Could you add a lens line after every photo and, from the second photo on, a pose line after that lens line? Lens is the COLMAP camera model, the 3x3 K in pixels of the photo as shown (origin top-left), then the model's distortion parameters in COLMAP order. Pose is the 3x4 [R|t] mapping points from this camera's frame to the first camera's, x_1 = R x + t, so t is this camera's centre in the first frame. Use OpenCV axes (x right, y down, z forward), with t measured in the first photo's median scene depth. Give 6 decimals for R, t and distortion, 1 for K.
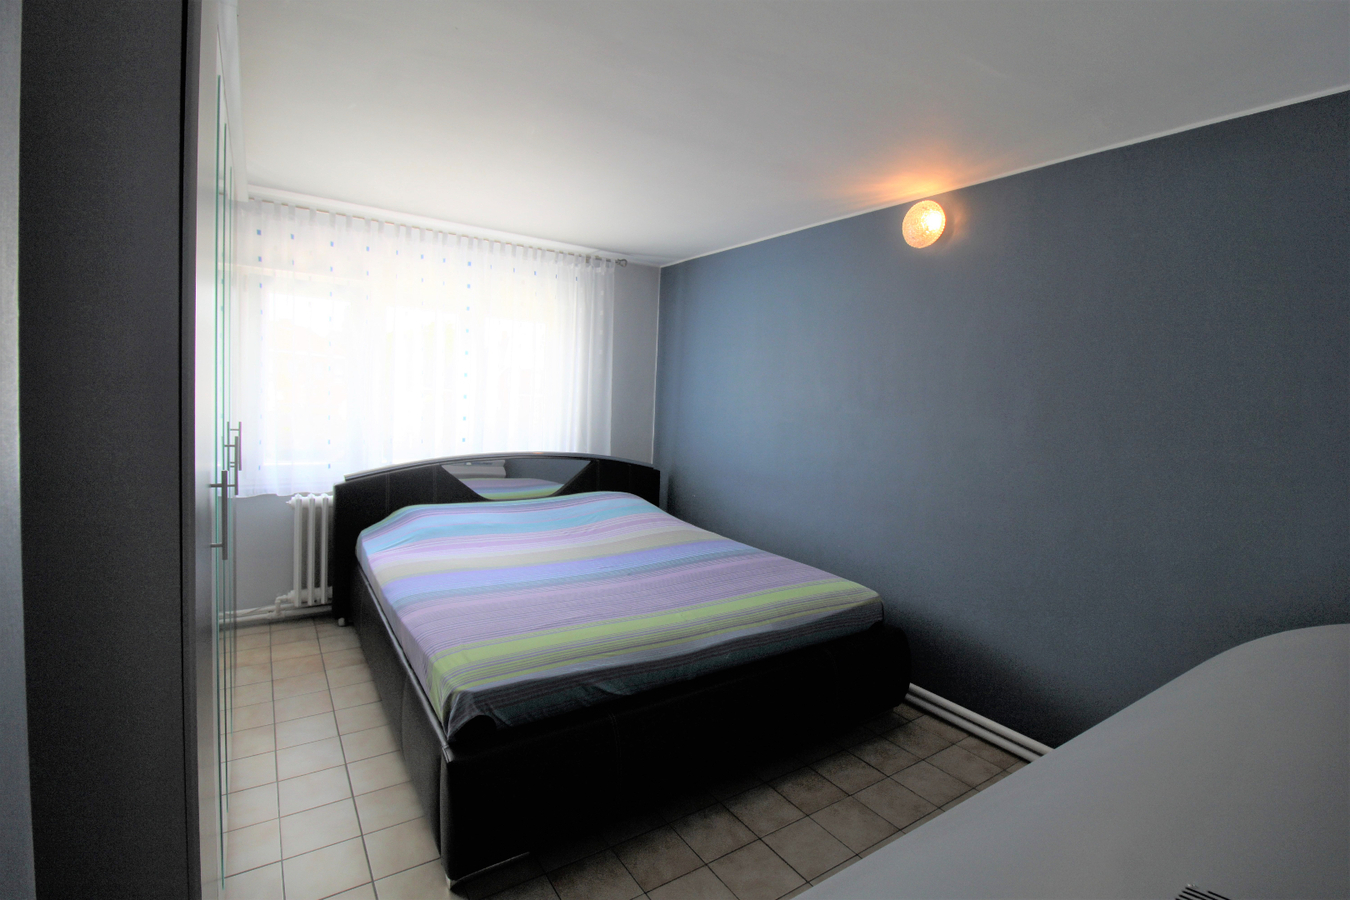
lens RADIAL K [[624.9, 0, 679.7], [0, 624.9, 447.4], [0, 0, 1]] dist [-0.012193, -0.000982]
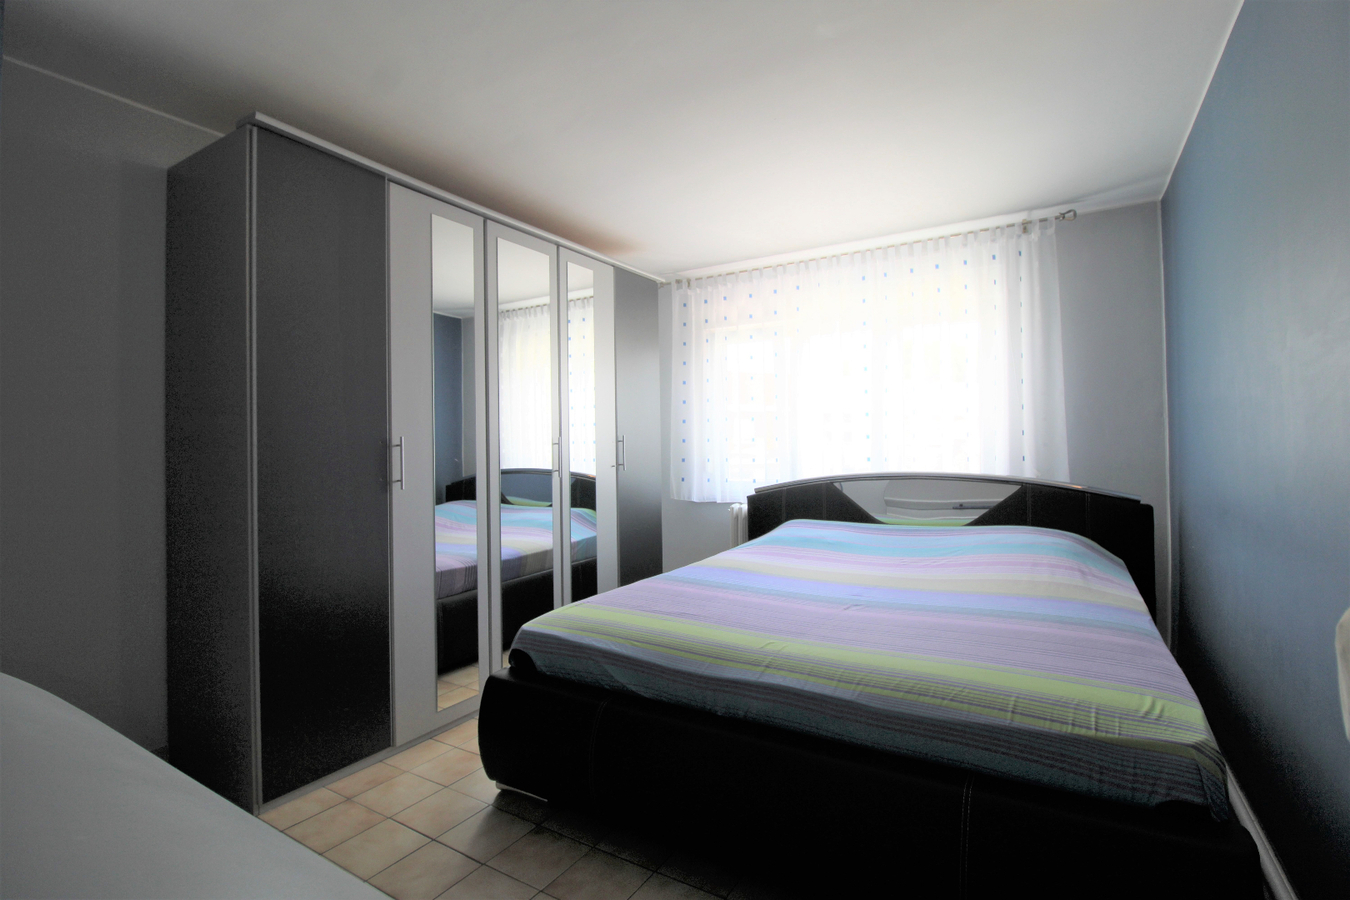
lens RADIAL K [[624.9, 0, 681.8], [0, 624.9, 446.3], [0, 0, 1]] dist [-0.012193, -0.000982]
pose [[0.423717, -0.050904, -0.904363, 0.445755], [-0.046307, 0.995897, -0.077753, 0.062319], [0.904610, 0.074824, 0.419621, 0.375602]]
